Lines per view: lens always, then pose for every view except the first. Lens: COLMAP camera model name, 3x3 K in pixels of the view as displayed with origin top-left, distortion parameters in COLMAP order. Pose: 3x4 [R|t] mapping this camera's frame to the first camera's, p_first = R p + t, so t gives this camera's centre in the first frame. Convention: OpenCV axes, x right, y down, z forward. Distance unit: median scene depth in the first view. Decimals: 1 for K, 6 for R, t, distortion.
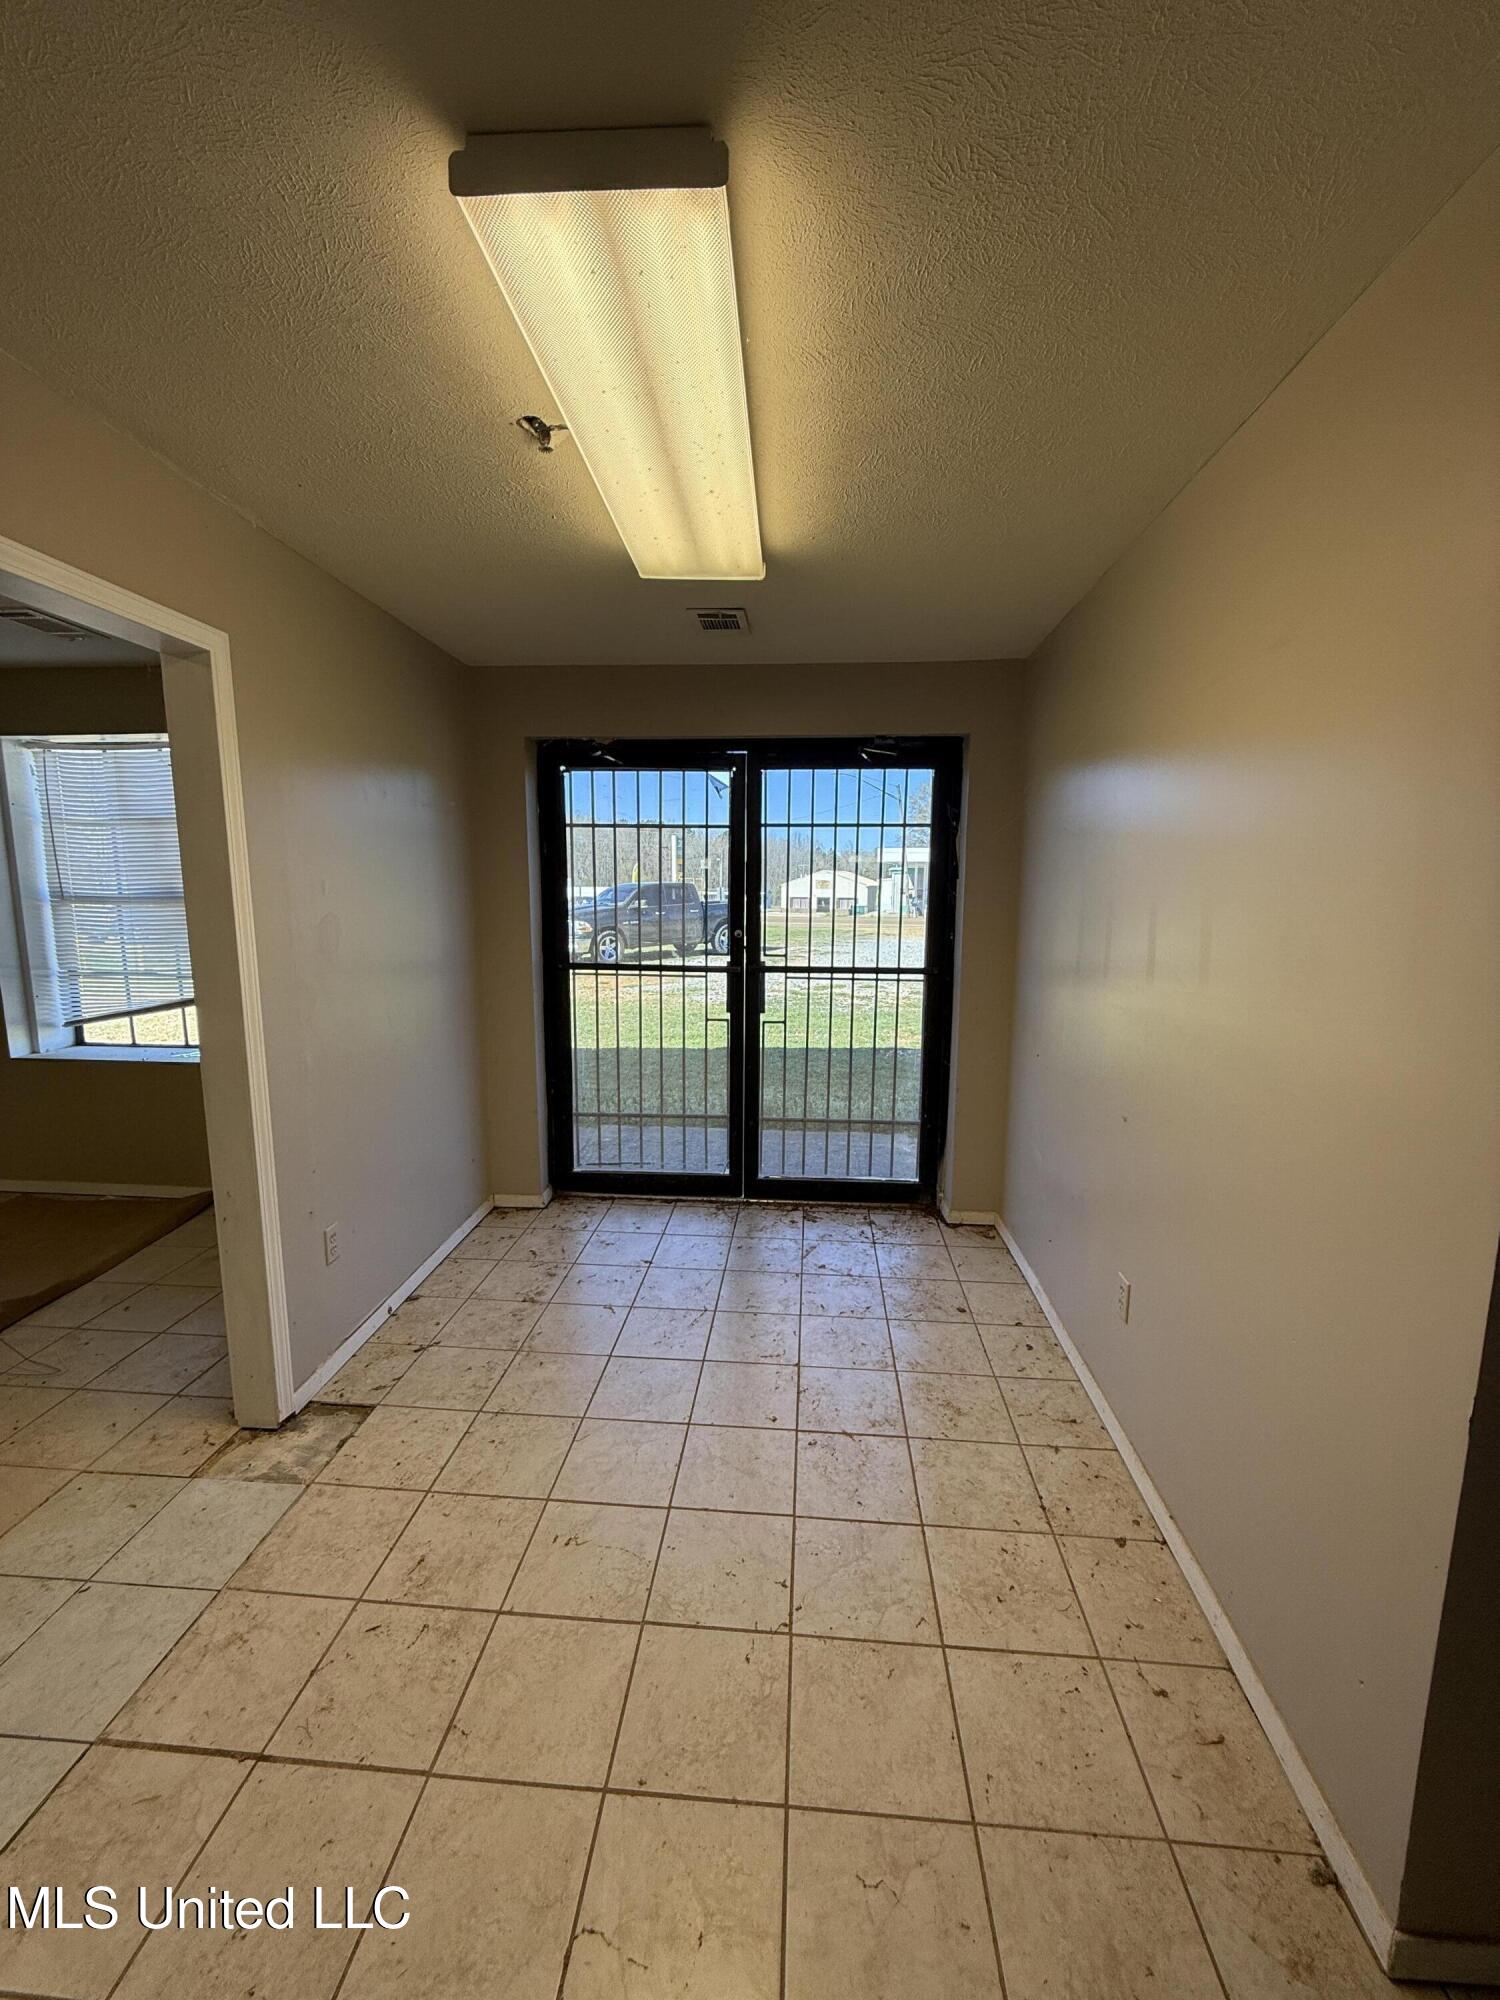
lens RADIAL K [[792.0, 0, 747.2], [0, 792.0, 995.1], [0, 0, 1]] dist [0.000079, -0.000056]
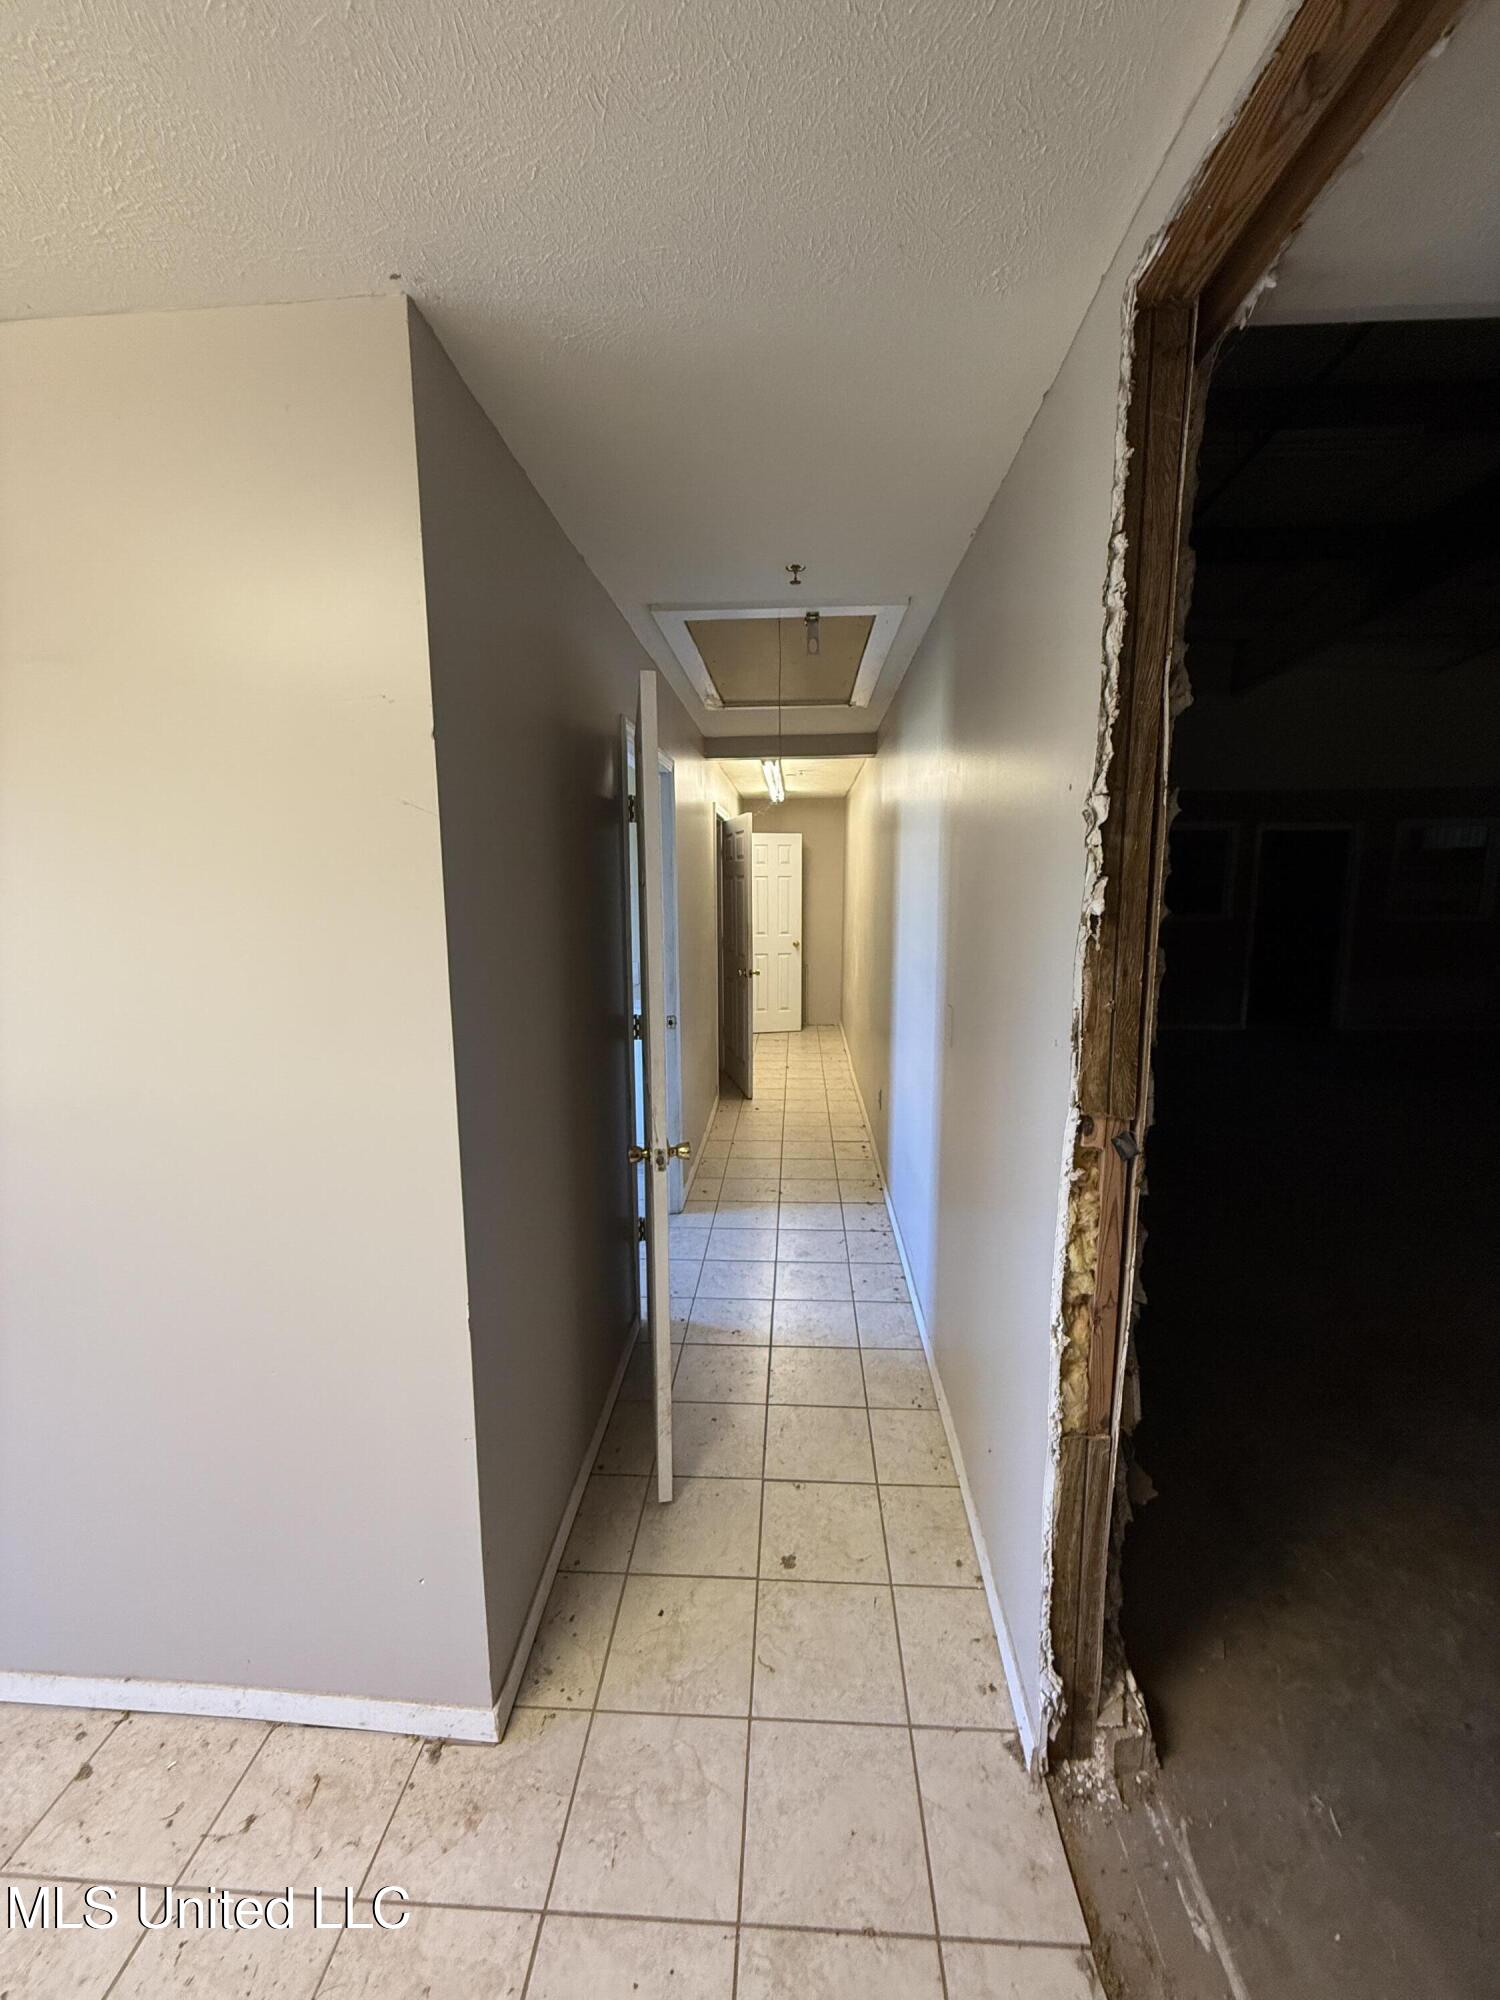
lens RADIAL K [[792.0, 0, 749.2], [0, 792.0, 1007.2], [0, 0, 1]] dist [0.000079, -0.000056]
pose [[-0.020885, -0.176000, 0.984169, -0.230510], [0.144577, 0.973505, 0.177161, -0.117484], [-0.989273, 0.145988, 0.005114, 0.294802]]
